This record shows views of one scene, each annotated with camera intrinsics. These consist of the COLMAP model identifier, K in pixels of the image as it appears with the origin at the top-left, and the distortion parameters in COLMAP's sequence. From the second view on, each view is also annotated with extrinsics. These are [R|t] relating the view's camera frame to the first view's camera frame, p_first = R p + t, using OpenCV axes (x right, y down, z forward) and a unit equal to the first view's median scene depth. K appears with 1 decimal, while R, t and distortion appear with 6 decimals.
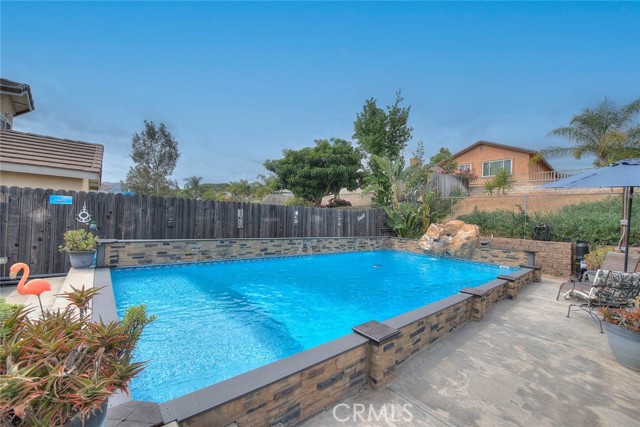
lens RADIAL K [[265.5, 0, 314.0], [0, 265.5, 205.5], [0, 0, 1]] dist [-0.003933, -0.000394]
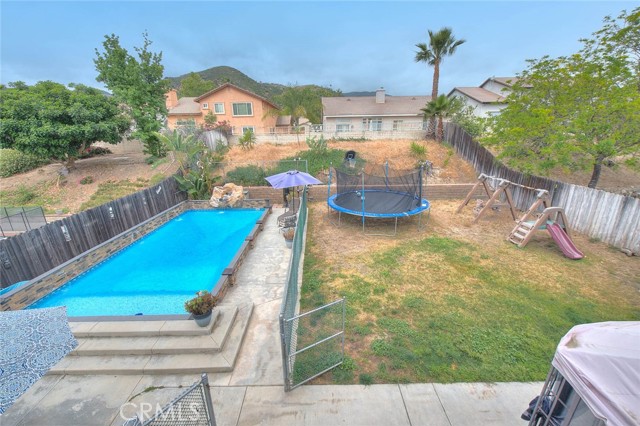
lens RADIAL K [[265.5, 0, 314.0], [0, 265.5, 205.0], [0, 0, 1]] dist [-0.003933, -0.000394]
pose [[0.660420, -0.278801, 0.697220, -0.221413], [0.047412, 0.942147, 0.331831, -0.261990], [-0.749398, -0.186091, 0.635431, -0.334749]]
